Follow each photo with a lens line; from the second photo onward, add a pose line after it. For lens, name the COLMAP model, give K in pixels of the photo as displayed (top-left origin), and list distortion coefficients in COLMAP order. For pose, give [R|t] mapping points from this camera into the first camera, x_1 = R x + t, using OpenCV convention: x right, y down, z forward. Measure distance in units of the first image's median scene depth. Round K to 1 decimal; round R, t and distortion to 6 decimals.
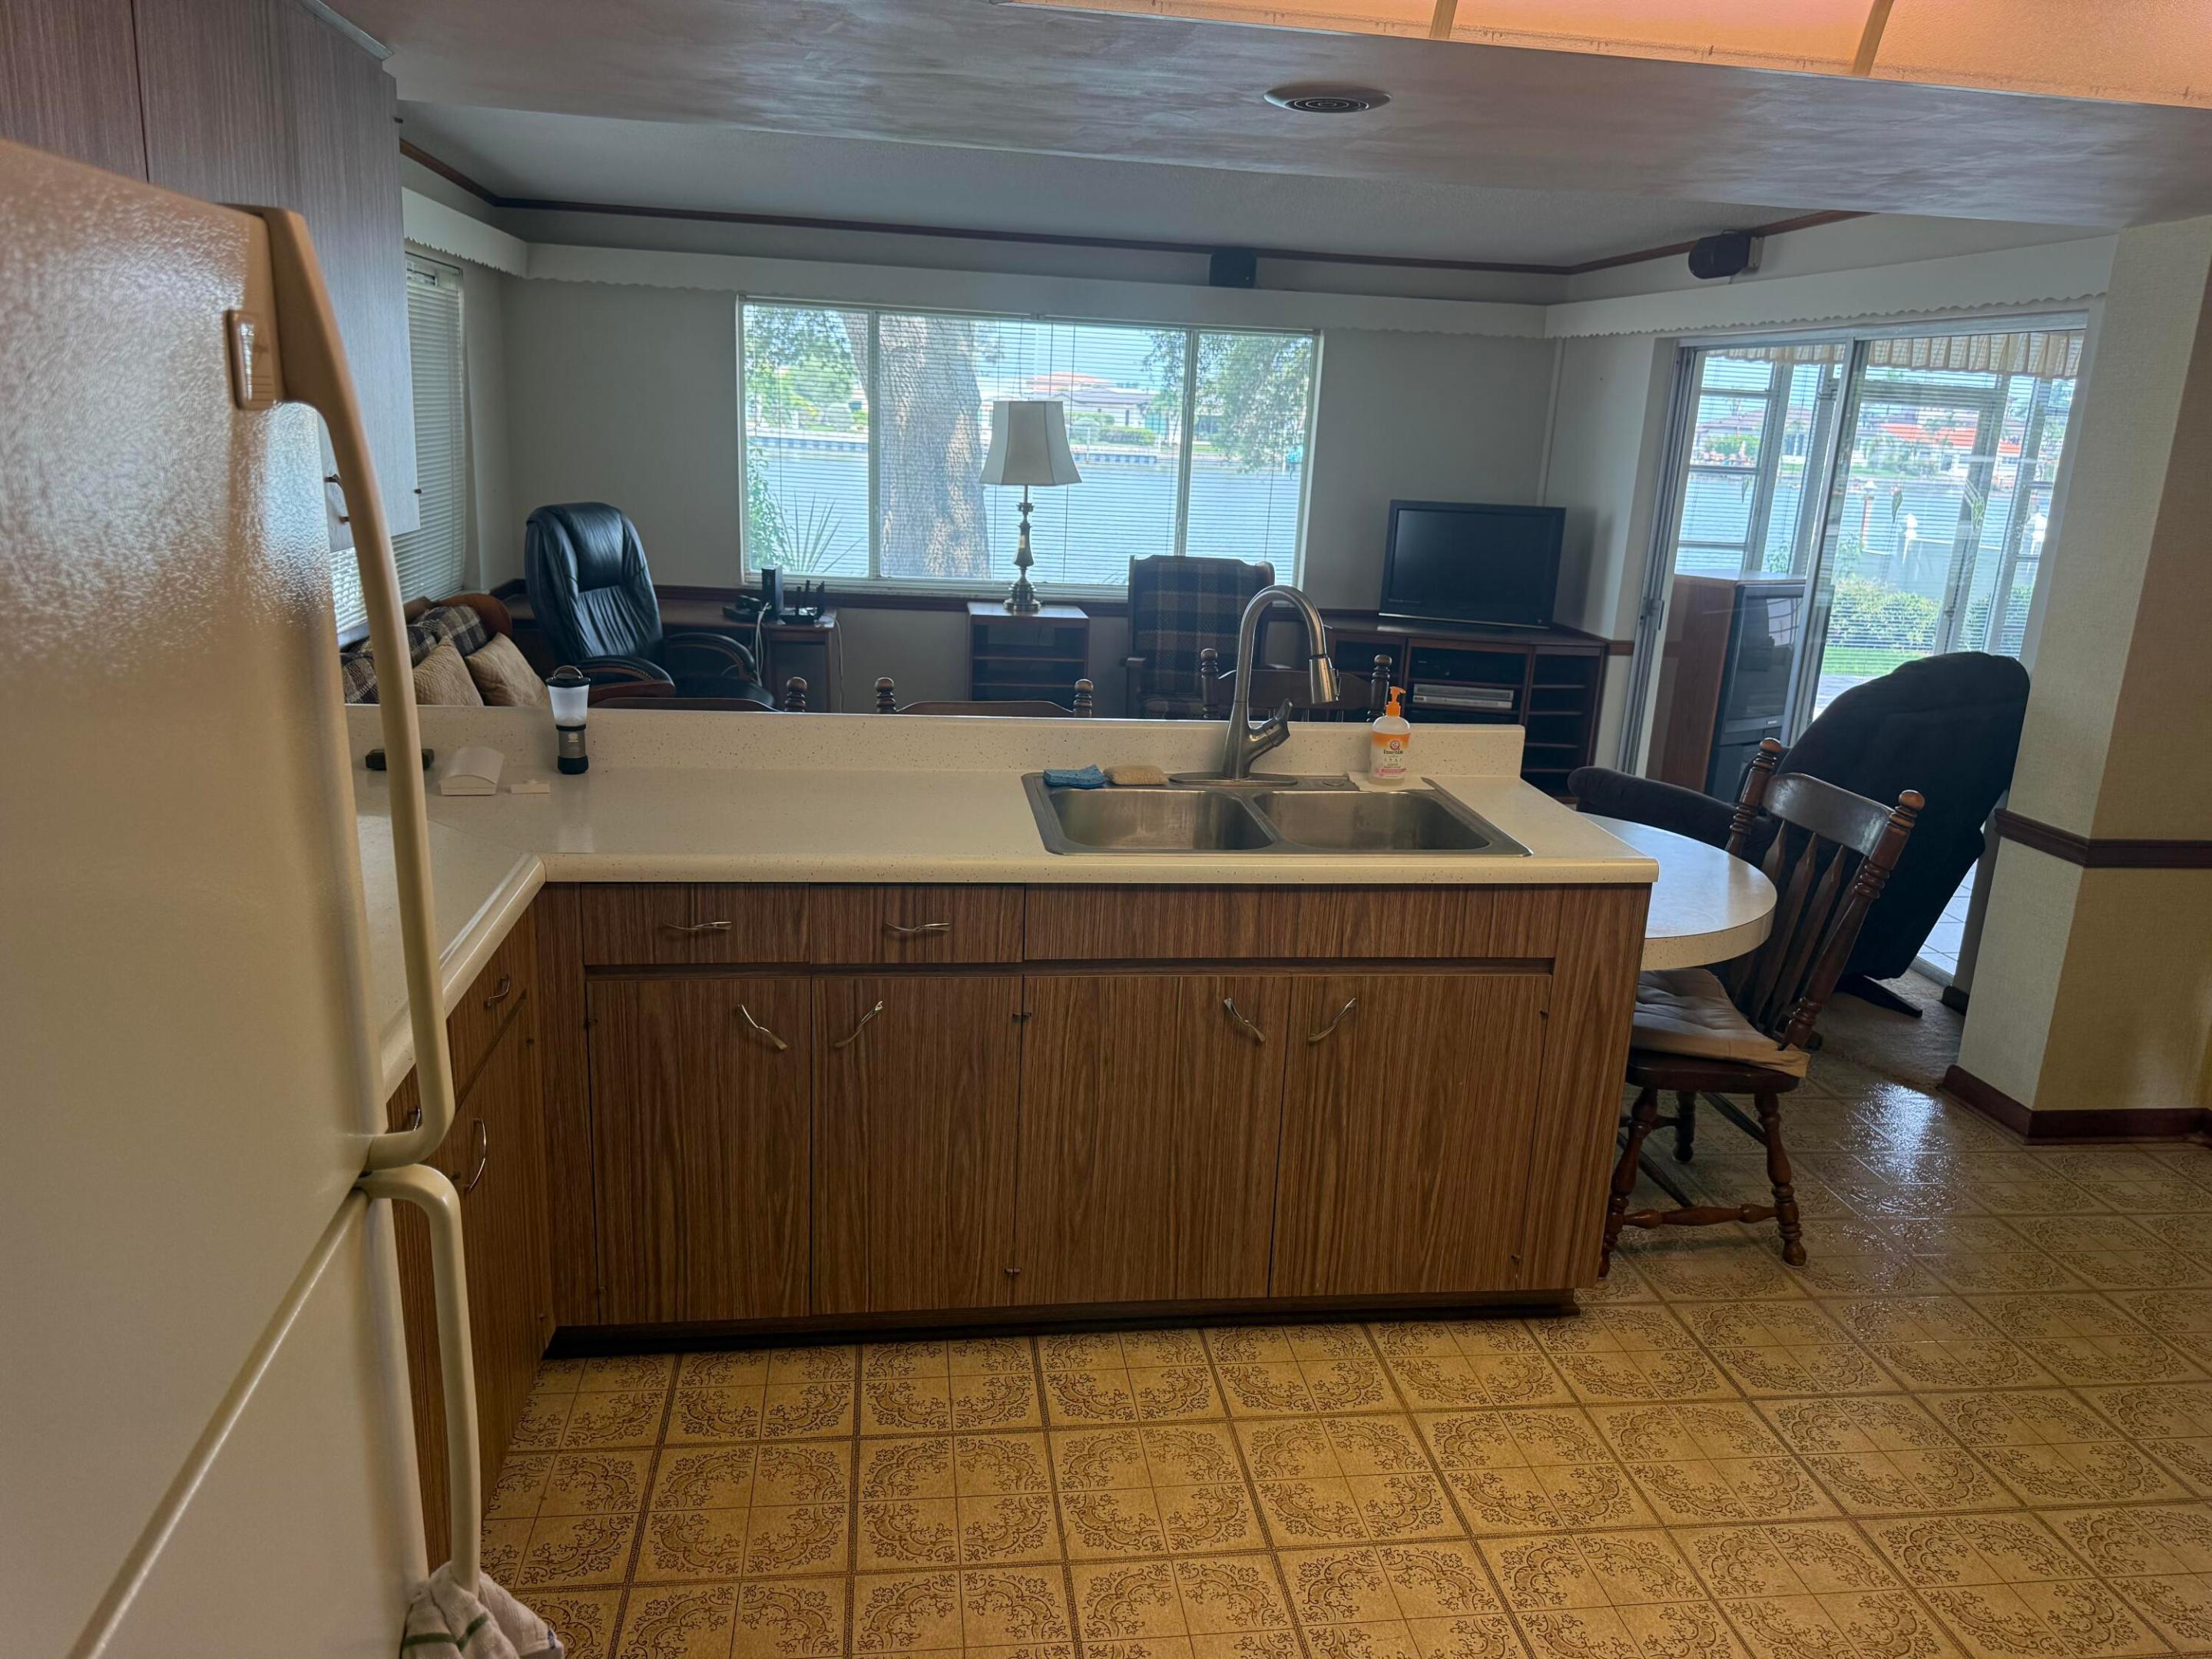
lens RADIAL K [[1542.5, 0, 1109.5], [0, 1542.5, 844.6], [0, 0, 1]] dist [0.012625, -0.012335]
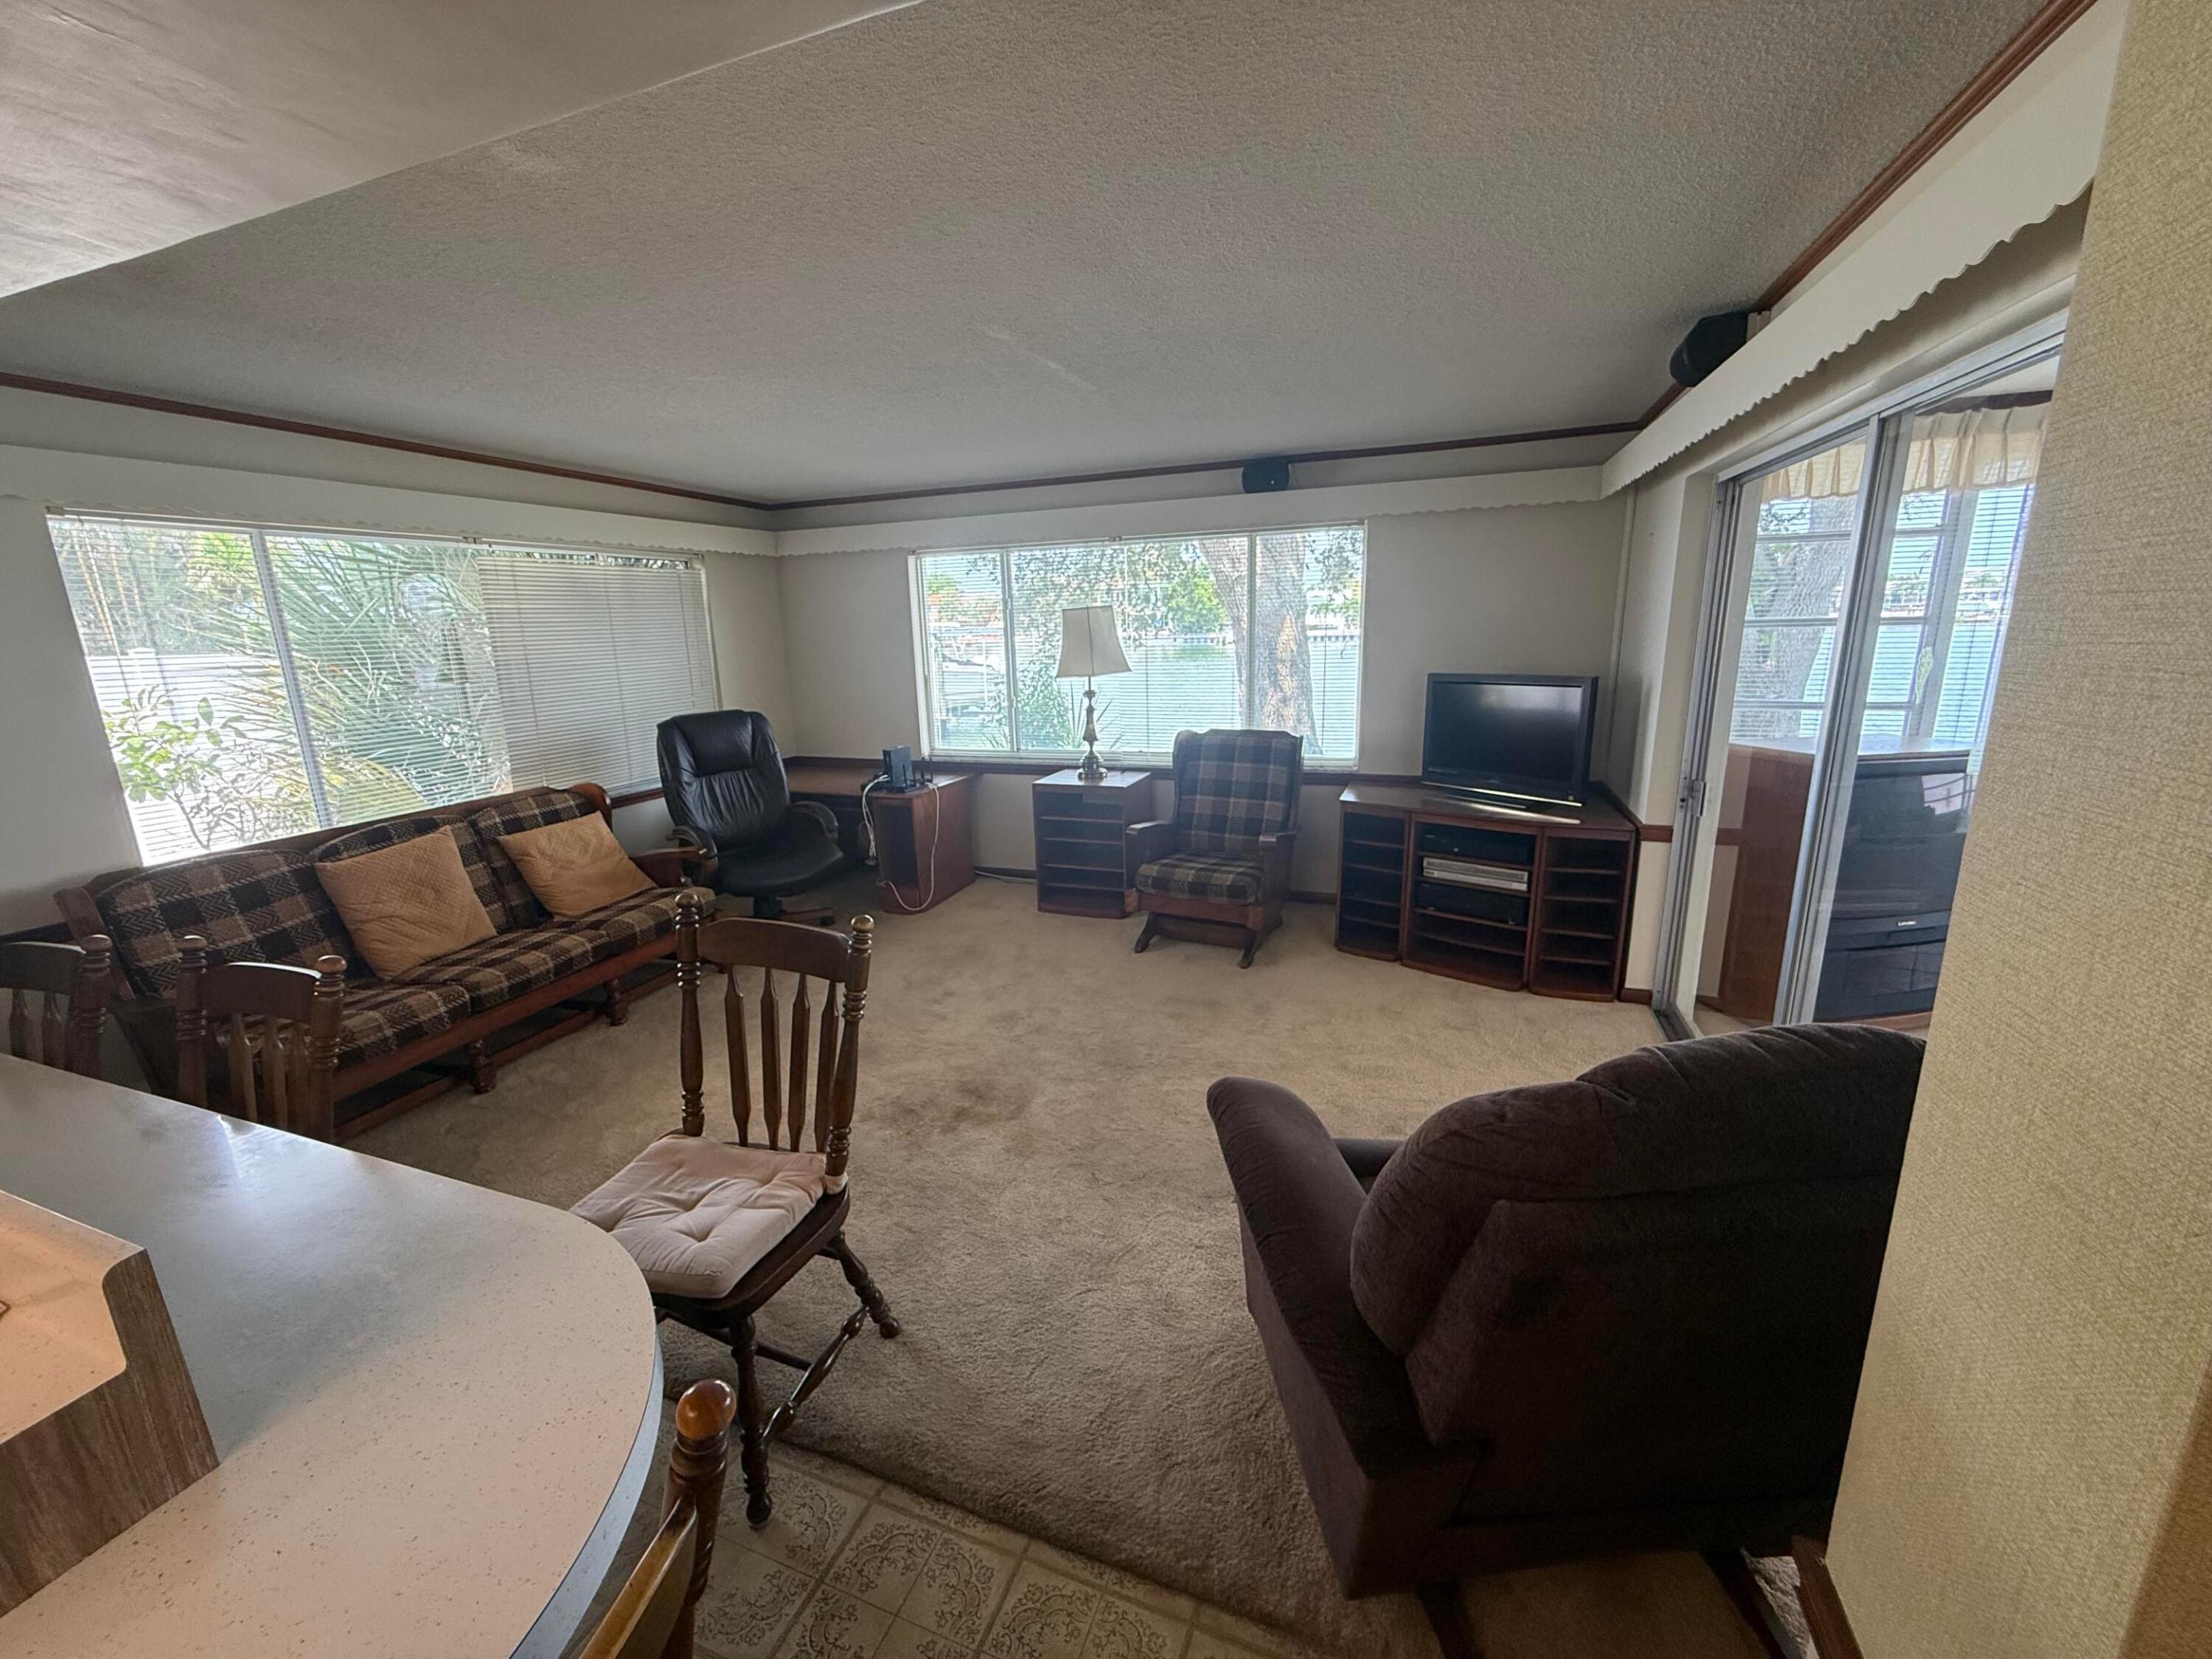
lens RADIAL K [[873.2, 0, 1093.7], [0, 873.2, 816.1], [0, 0, 1]] dist [0.000551, 0.000048]
pose [[0.875121, 0.035358, -0.482610, 0.278949], [-0.061641, 0.997348, -0.038703, -0.094646], [0.479961, 0.063618, 0.874980, 0.398938]]
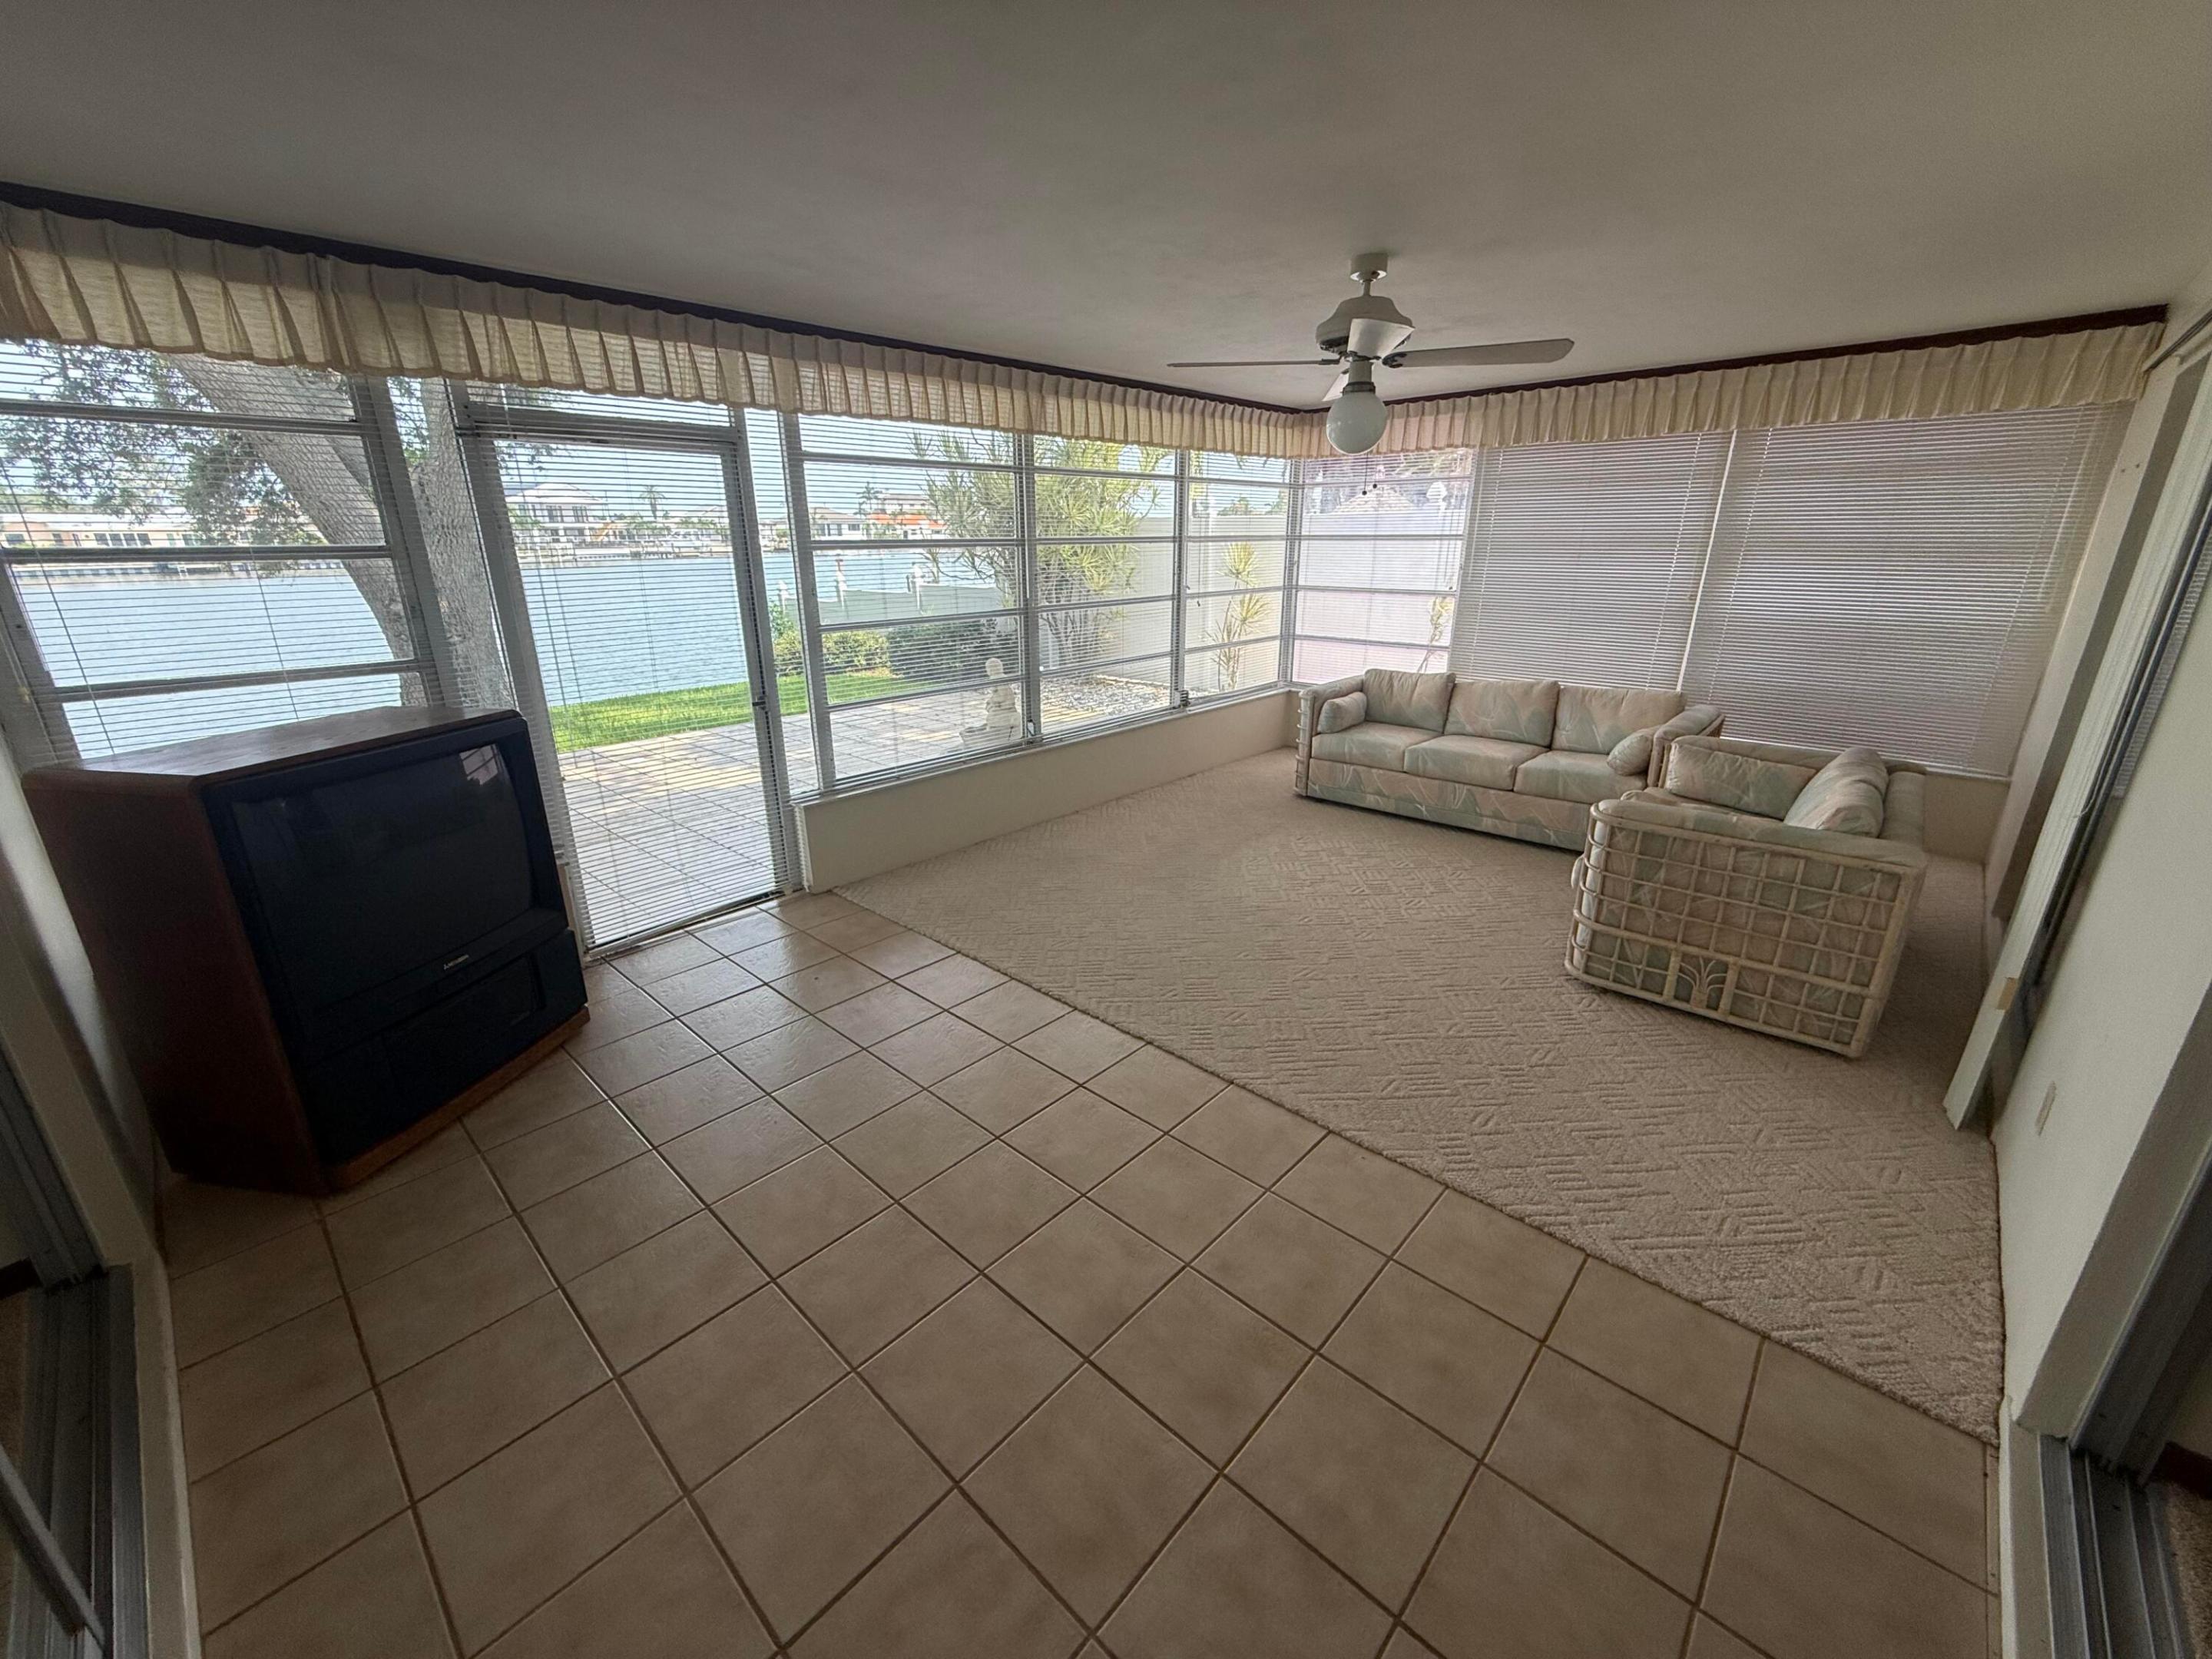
lens RADIAL K [[873.2, 0, 1095.6], [0, 873.2, 822.9], [0, 0, 1]] dist [0.000551, 0.000048]
pose [[0.774678, -0.246331, 0.582404, 0.456598], [0.206293, 0.969067, 0.135475, -0.132609], [-0.597760, 0.015196, 0.801531, 0.594294]]
